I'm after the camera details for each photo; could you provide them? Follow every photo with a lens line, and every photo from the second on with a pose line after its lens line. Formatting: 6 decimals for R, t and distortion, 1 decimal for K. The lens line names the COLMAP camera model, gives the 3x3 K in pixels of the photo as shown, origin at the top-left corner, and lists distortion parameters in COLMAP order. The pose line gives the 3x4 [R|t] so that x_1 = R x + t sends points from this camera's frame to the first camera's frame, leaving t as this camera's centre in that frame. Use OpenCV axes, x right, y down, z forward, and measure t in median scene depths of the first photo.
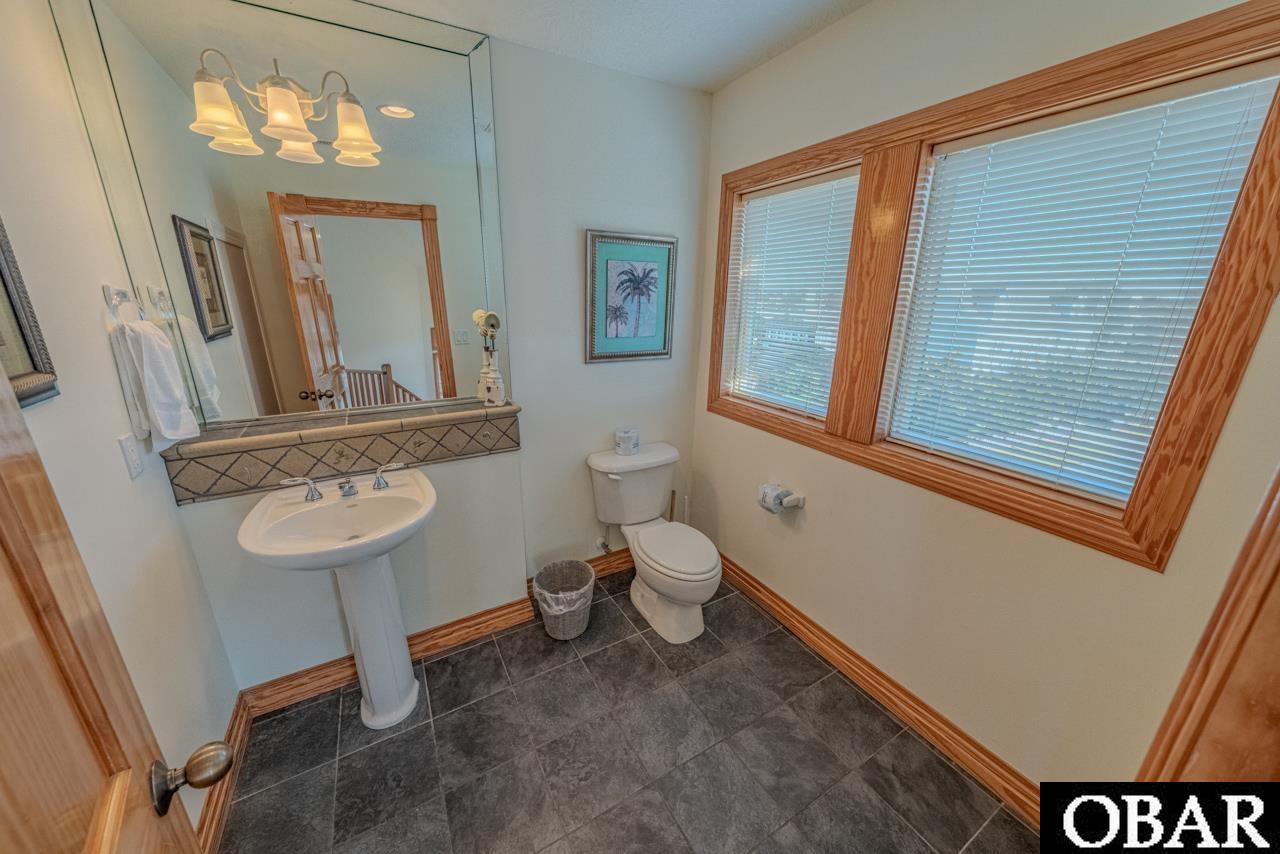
lens RADIAL K [[453.1, 0, 635.9], [0, 453.1, 426.0], [0, 0, 1]] dist [-0.002820, -0.000369]
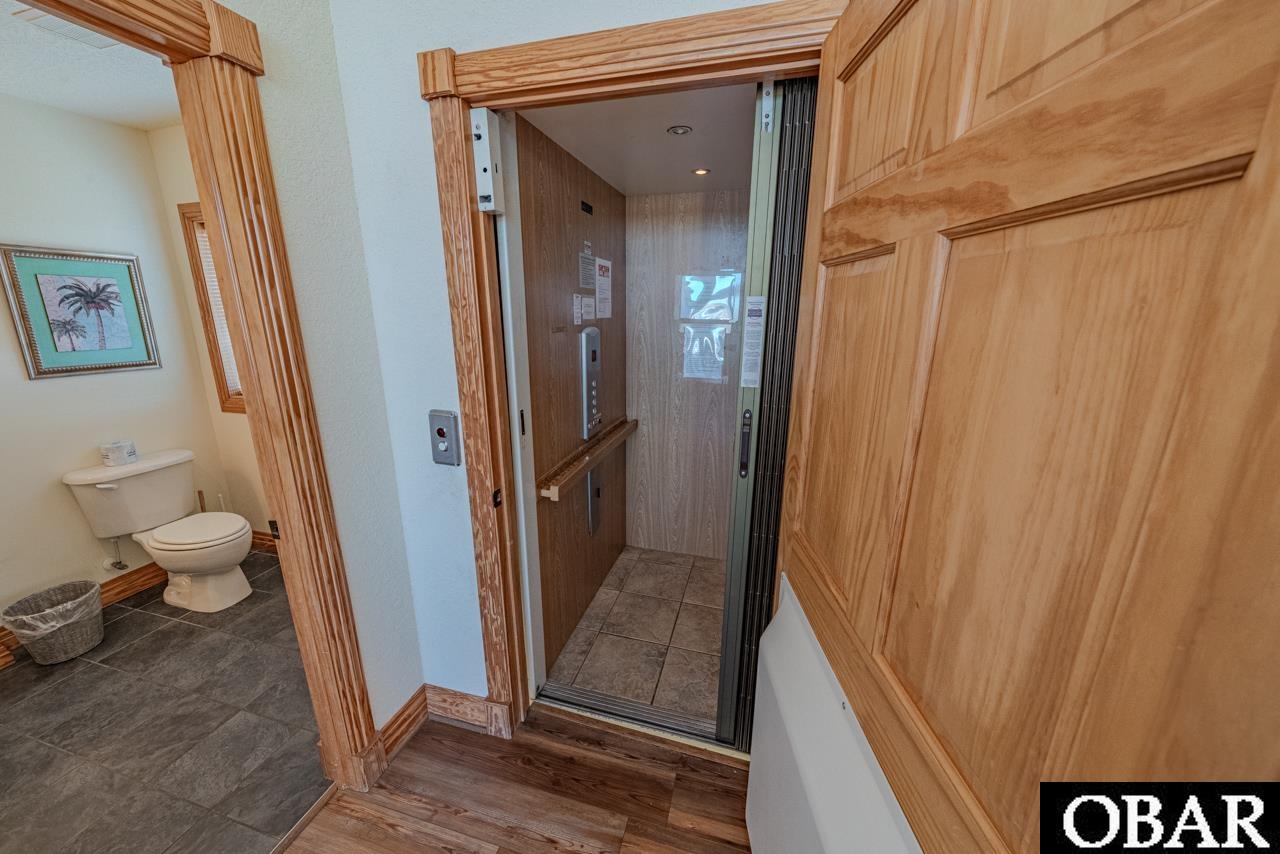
lens RADIAL K [[453.1, 0, 635.9], [0, 453.1, 426.0], [0, 0, 1]] dist [-0.002820, -0.000369]
pose [[0.712677, -0.180940, 0.677755, 0.140999], [0.200928, 0.978334, 0.049904, 0.170595], [-0.672101, 0.100615, 0.733592, -0.562390]]
